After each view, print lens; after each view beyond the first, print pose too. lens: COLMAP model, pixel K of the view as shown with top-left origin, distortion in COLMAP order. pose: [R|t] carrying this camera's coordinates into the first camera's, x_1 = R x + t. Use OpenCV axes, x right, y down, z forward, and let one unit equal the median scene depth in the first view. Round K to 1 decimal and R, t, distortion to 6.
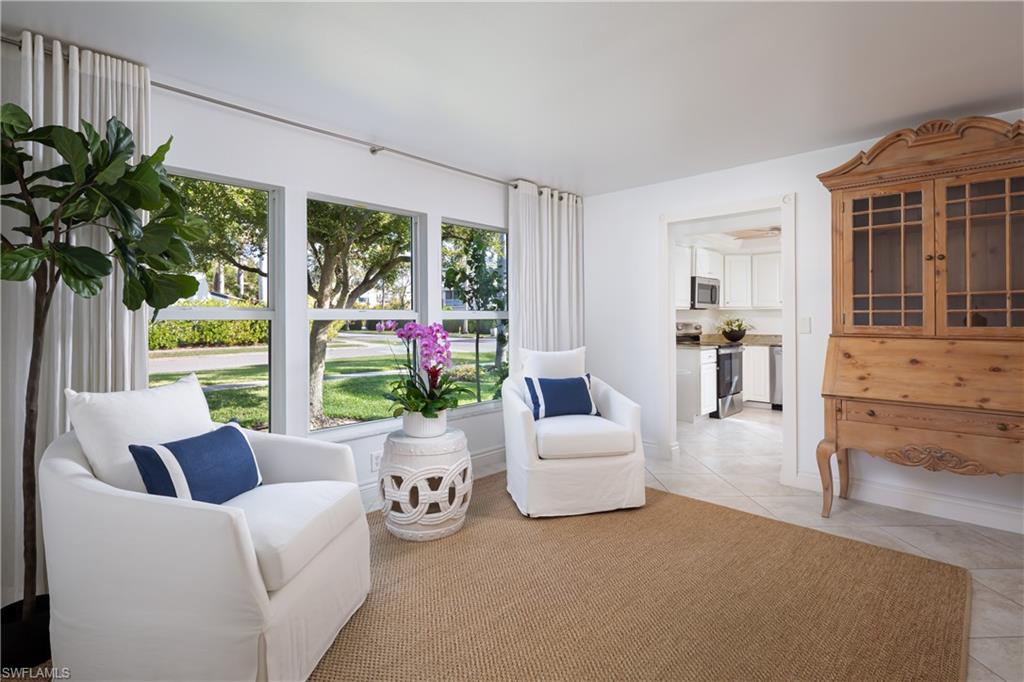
lens RADIAL K [[505.6, 0, 509.6], [0, 505.6, 318.1], [0, 0, 1]] dist [0.000890, 0.000110]
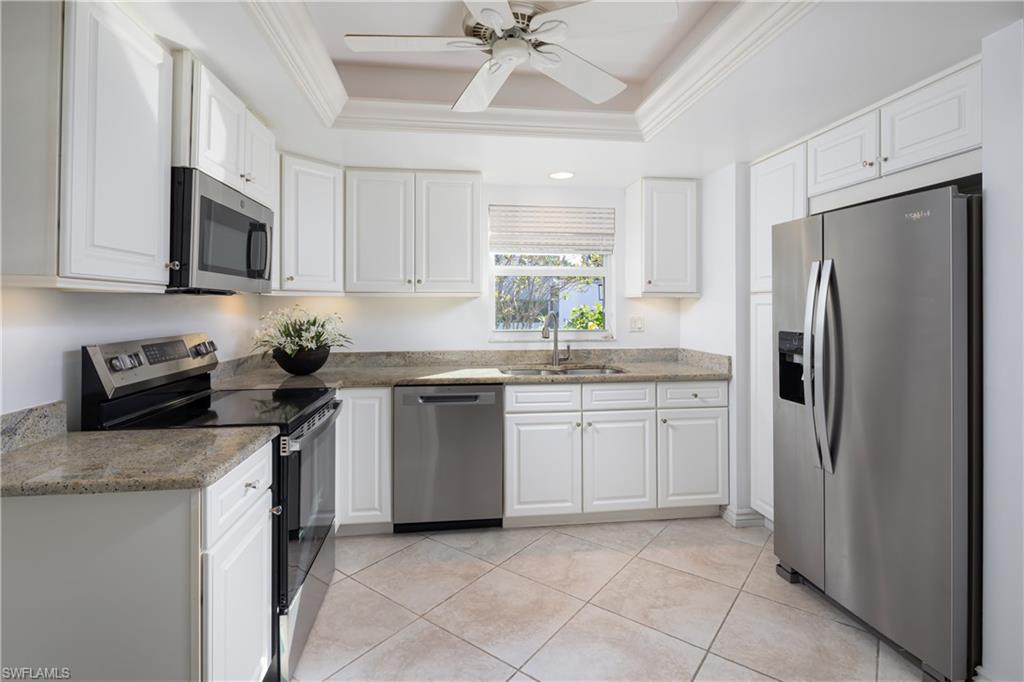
lens RADIAL K [[499.1, 0, 511.5], [0, 499.1, 306.0], [0, 0, 1]] dist [0.000160, 0.000007]
pose [[0.629993, 0.006169, 0.776576, 0.271637], [-0.006347, 0.999976, -0.002795, -0.010811], [-0.776575, -0.003168, 0.630017, 0.707541]]
